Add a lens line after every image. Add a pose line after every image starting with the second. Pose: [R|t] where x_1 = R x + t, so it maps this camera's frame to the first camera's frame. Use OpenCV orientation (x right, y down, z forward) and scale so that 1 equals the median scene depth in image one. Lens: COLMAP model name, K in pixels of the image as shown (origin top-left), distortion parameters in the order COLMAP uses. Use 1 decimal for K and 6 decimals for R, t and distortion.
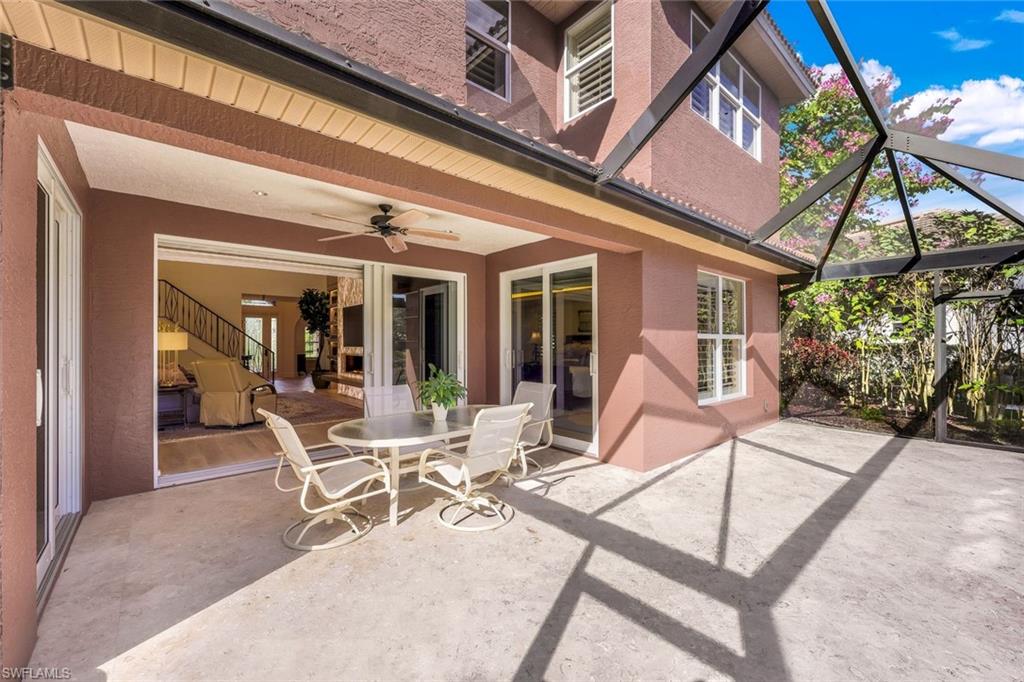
lens RADIAL K [[413.5, 0, 510.6], [0, 413.5, 341.9], [0, 0, 1]] dist [0.000591, 0.000028]
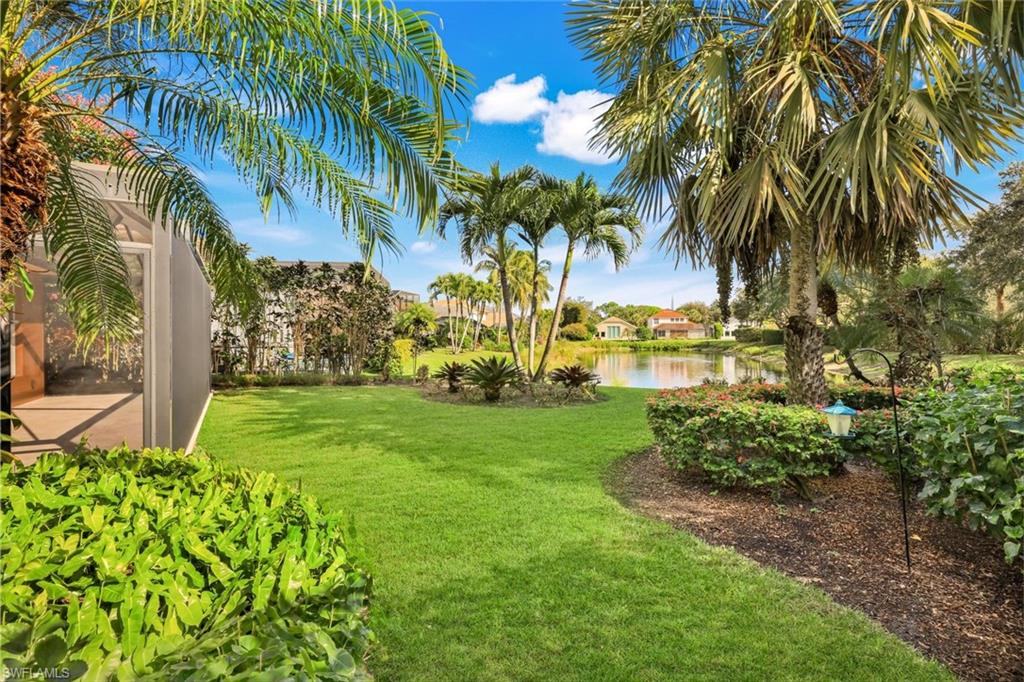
lens RADIAL K [[508.3, 0, 510.9], [0, 508.3, 343.1], [0, 0, 1]] dist [-0.001752, -0.000239]
pose [[0.218097, -0.012614, 0.975846, -0.457177], [-0.003038, 0.999903, 0.013604, 0.011489], [-0.975922, -0.005932, 0.218038, -0.599130]]
